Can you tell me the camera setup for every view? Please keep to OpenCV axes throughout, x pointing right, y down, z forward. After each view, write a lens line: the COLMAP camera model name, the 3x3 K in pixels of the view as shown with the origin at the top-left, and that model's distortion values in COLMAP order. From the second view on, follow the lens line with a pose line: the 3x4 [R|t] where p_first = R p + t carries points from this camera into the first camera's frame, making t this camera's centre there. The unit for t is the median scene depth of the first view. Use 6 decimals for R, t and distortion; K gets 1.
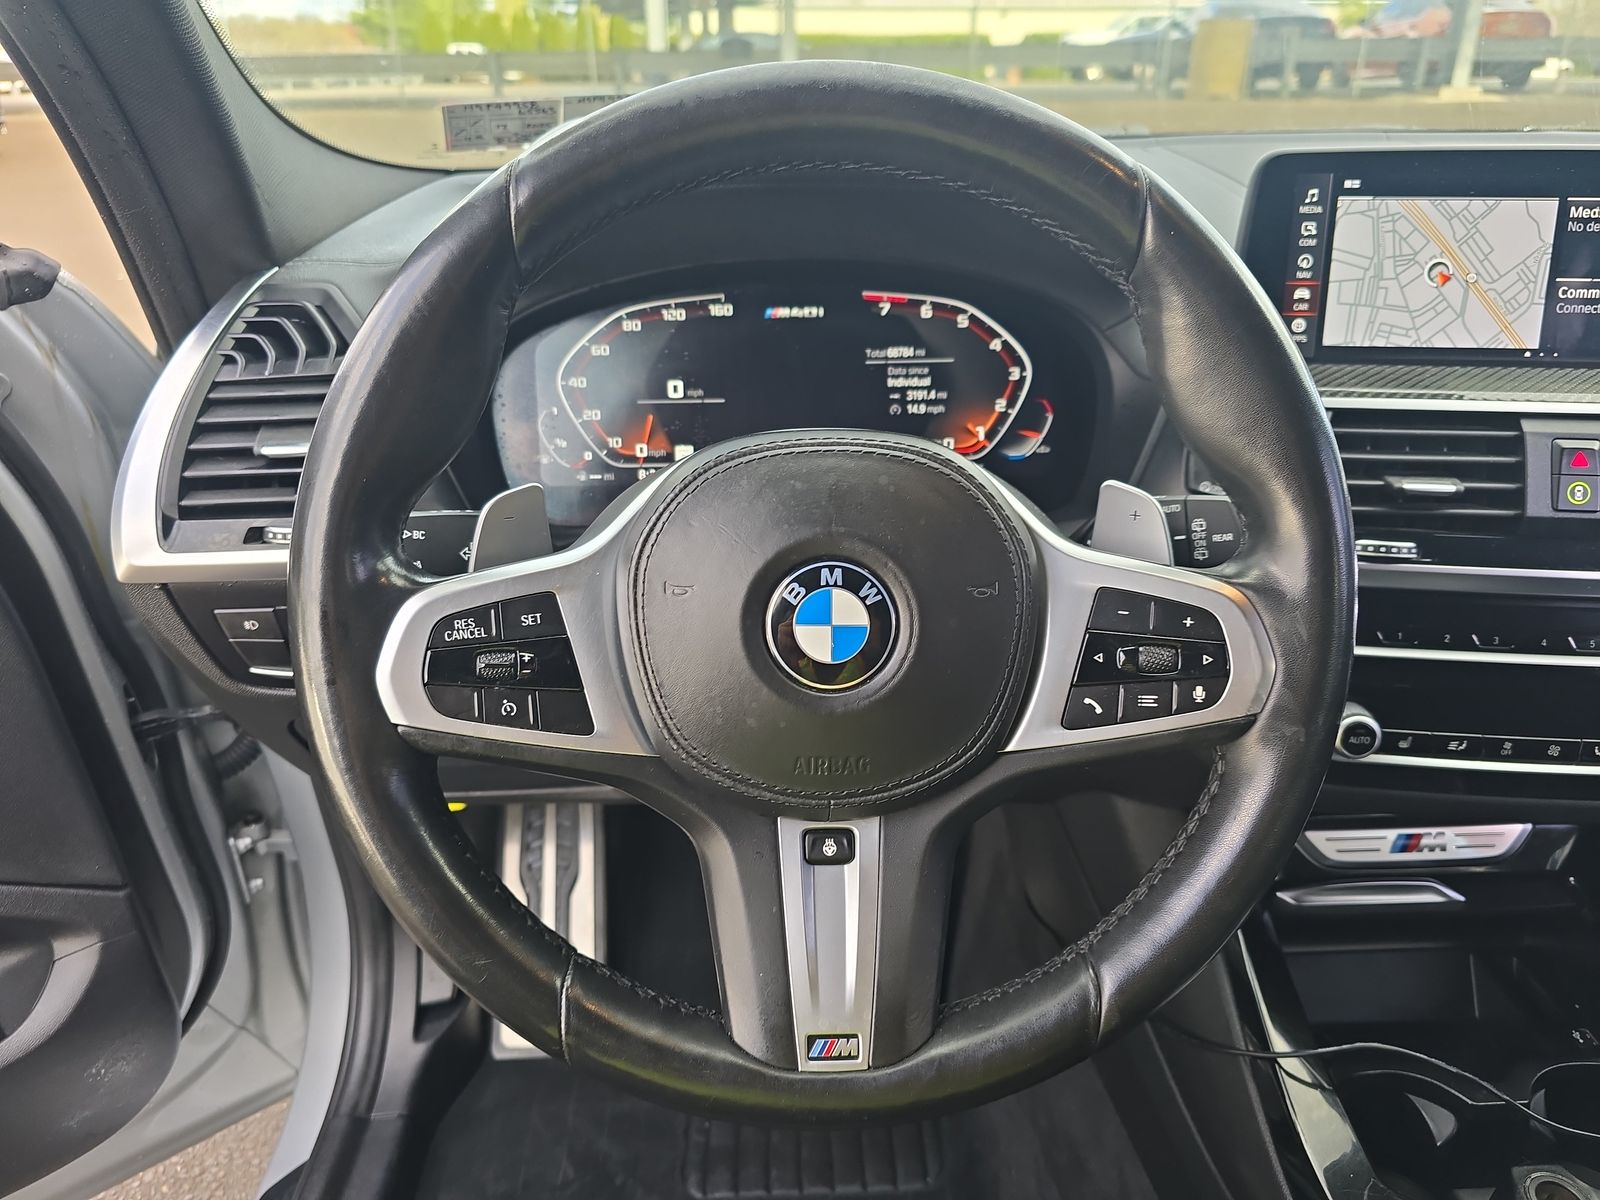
lens RADIAL K [[1050.8, 0, 783.9], [0, 1050.8, 605.2], [0, 0, 1]] dist [0.022046, -0.021583]
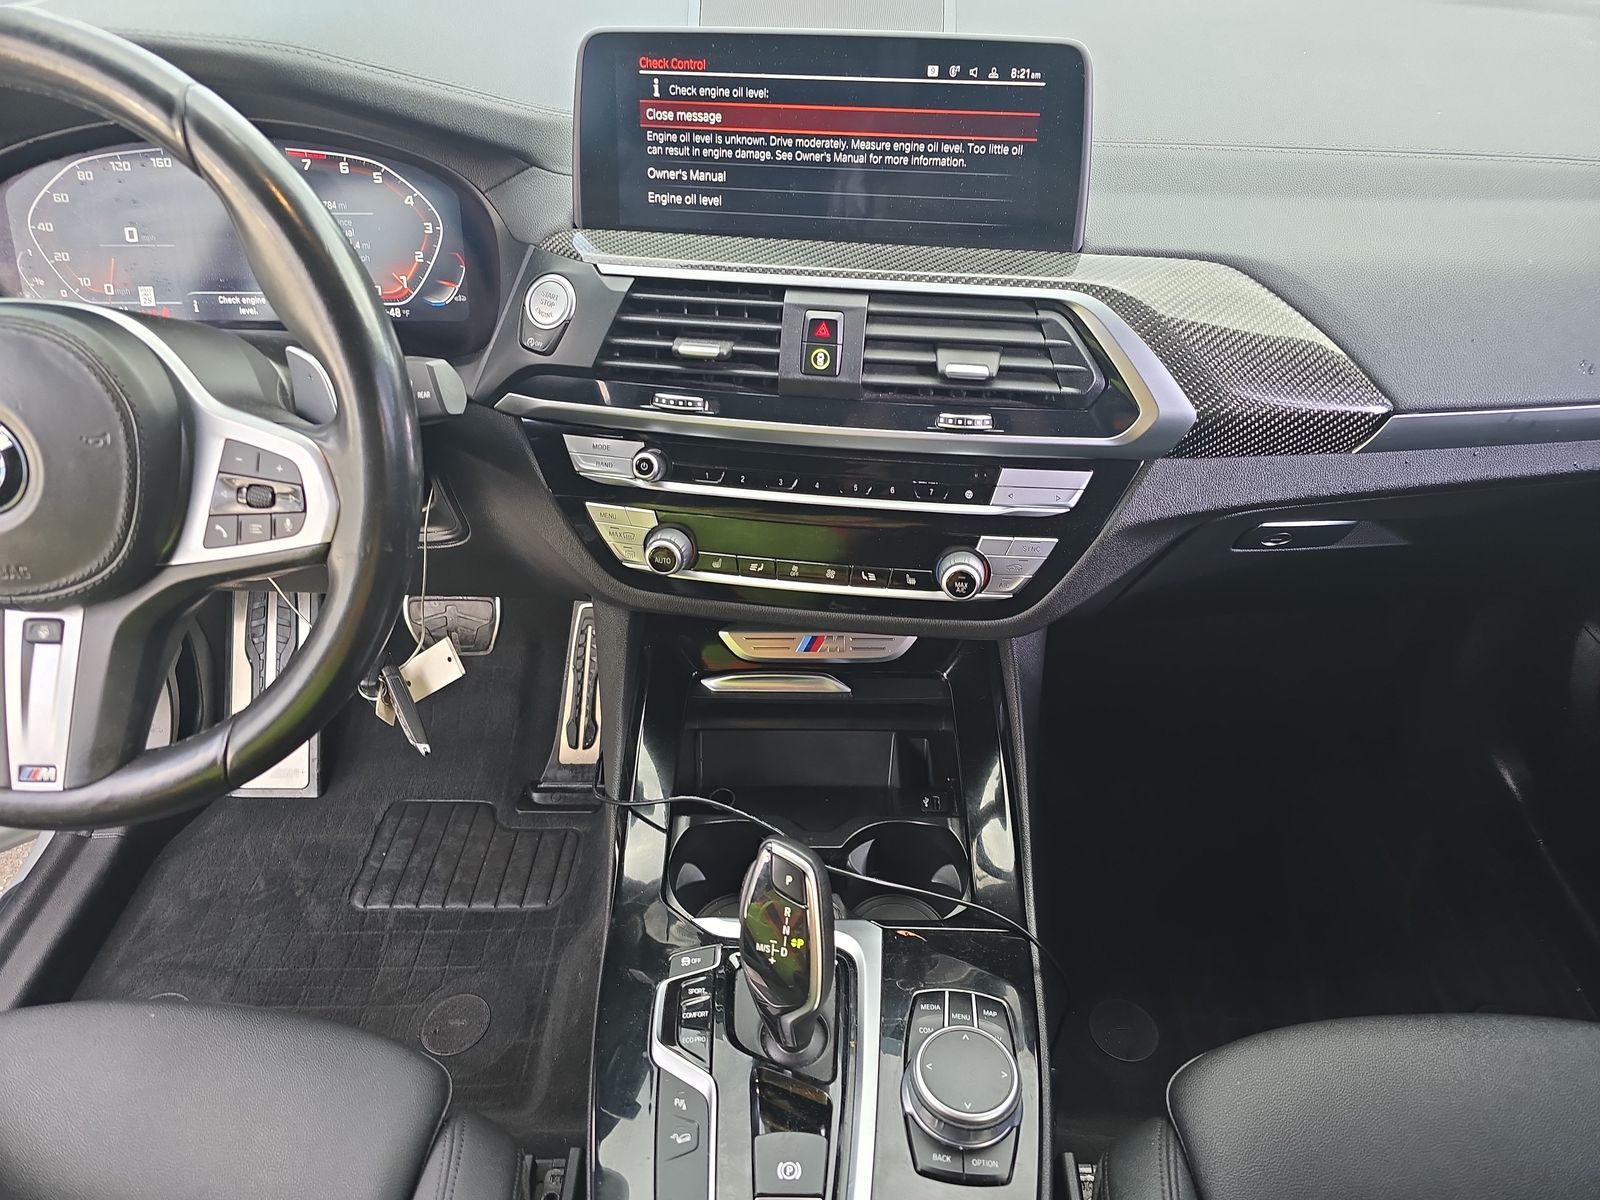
lens RADIAL K [[1050.8, 0, 816.3], [0, 1050.8, 595.5], [0, 0, 1]] dist [0.022046, -0.021583]
pose [[0.999182, 0.032432, -0.024142, 0.674734], [-0.027274, 0.981467, 0.189680, -0.059601], [0.029846, -0.188866, 0.981549, -0.169974]]
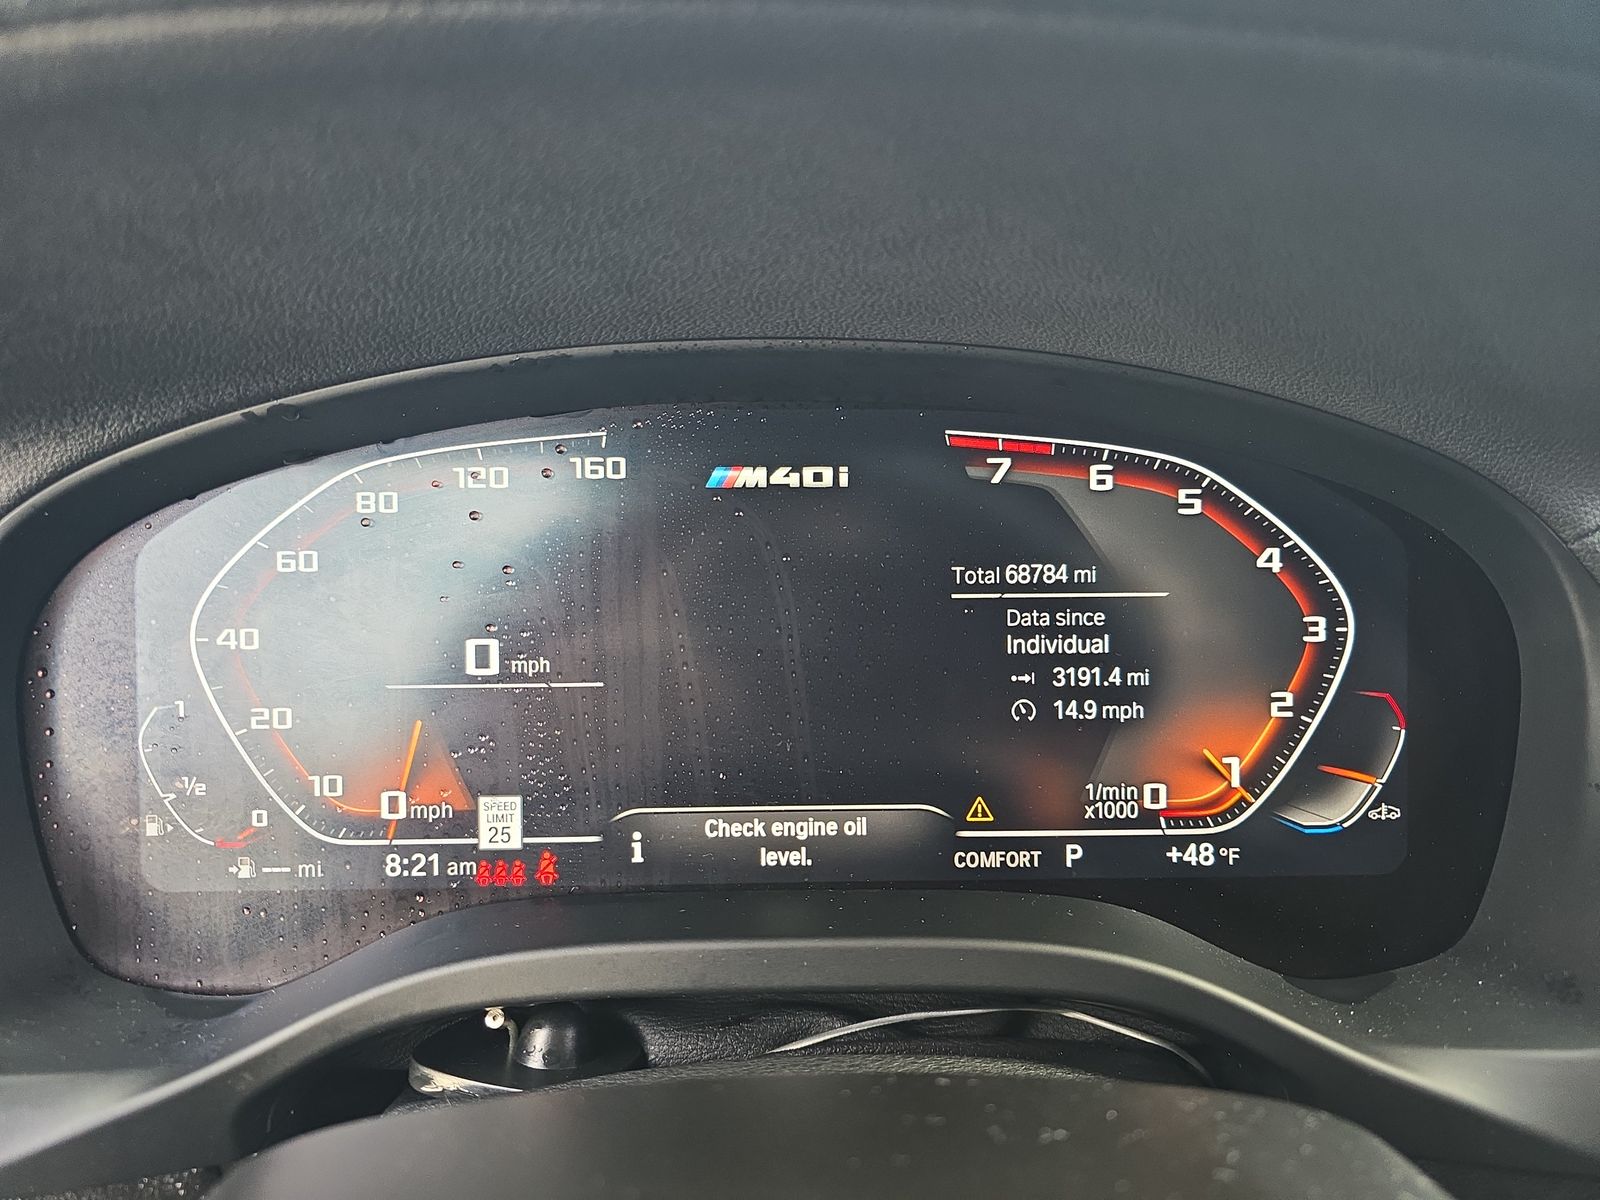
lens RADIAL K [[1050.8, 0, 809.3], [0, 1050.8, 596.5], [0, 0, 1]] dist [0.022046, -0.021583]
pose [[0.999895, 0.013612, 0.004994, 0.020193], [-0.013166, 0.996661, -0.080581, -0.197176], [-0.006074, 0.080507, 0.996736, 0.592755]]
